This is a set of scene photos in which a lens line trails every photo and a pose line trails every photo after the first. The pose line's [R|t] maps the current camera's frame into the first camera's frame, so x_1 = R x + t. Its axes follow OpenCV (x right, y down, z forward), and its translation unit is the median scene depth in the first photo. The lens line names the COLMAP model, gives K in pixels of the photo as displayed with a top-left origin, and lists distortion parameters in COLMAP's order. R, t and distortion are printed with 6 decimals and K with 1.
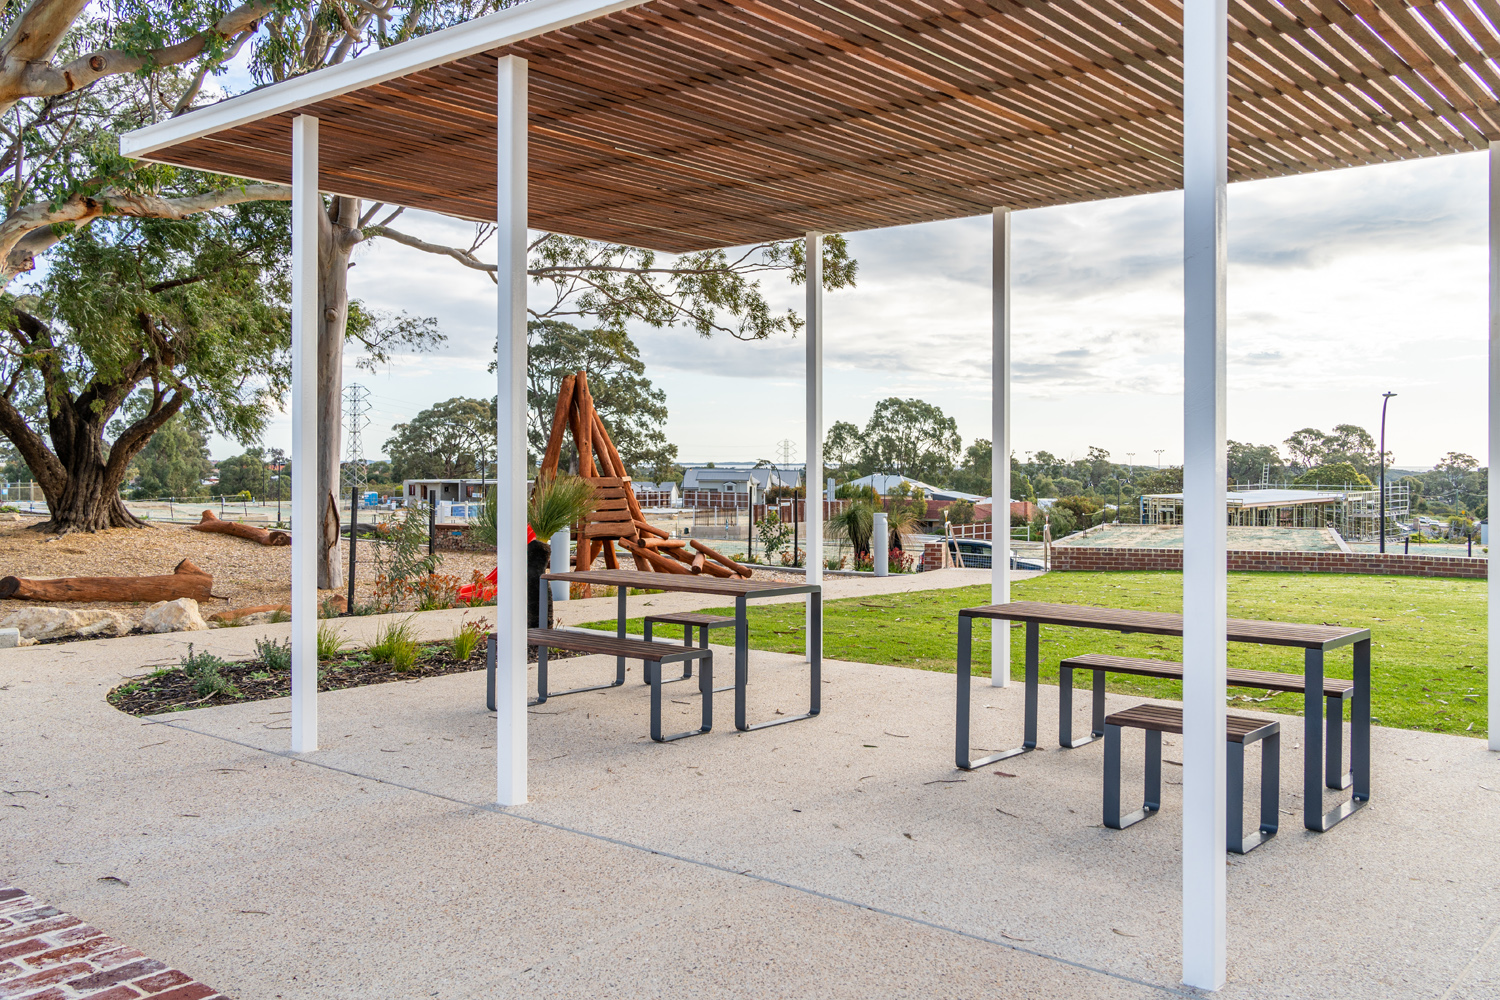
lens RADIAL K [[1348.8, 0, 750.0], [0, 1348.8, 500.0], [0, 0, 1]] dist [-0.025369, -0.006303]
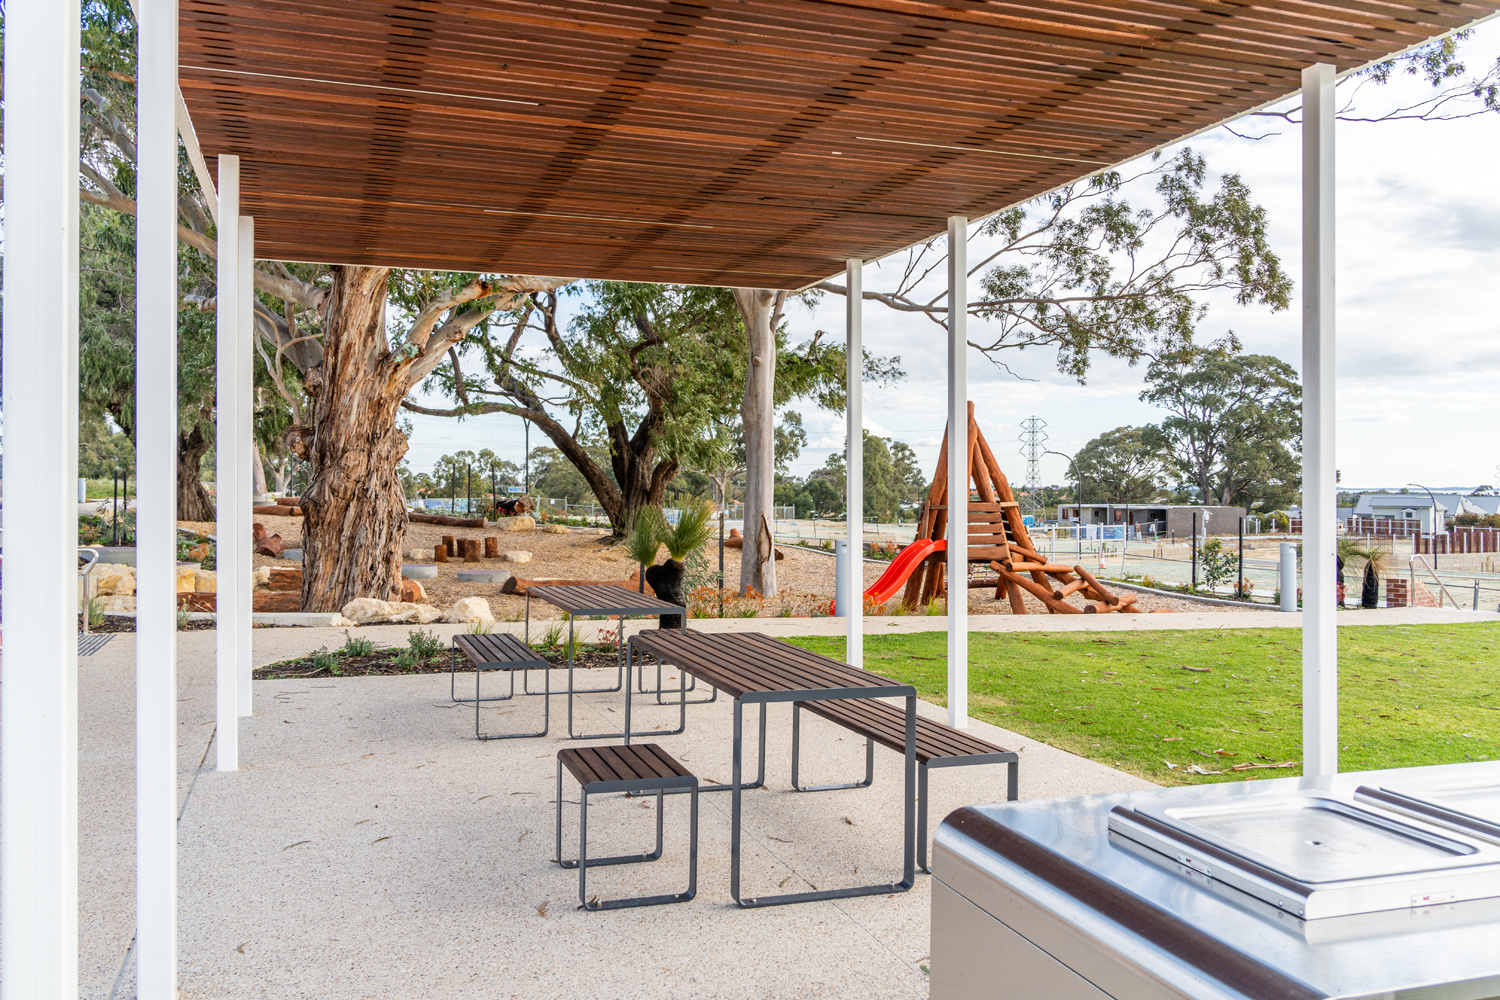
lens RADIAL K [[1249.5, 0, 750.0], [0, 1249.5, 500.0], [0, 0, 1]] dist [-0.007182, -0.002897]
pose [[0.849685, 0.003549, -0.527279, 0.206252], [-0.013258, 0.999805, -0.014635, -0.001769], [0.527125, 0.019425, 0.849566, 0.072898]]
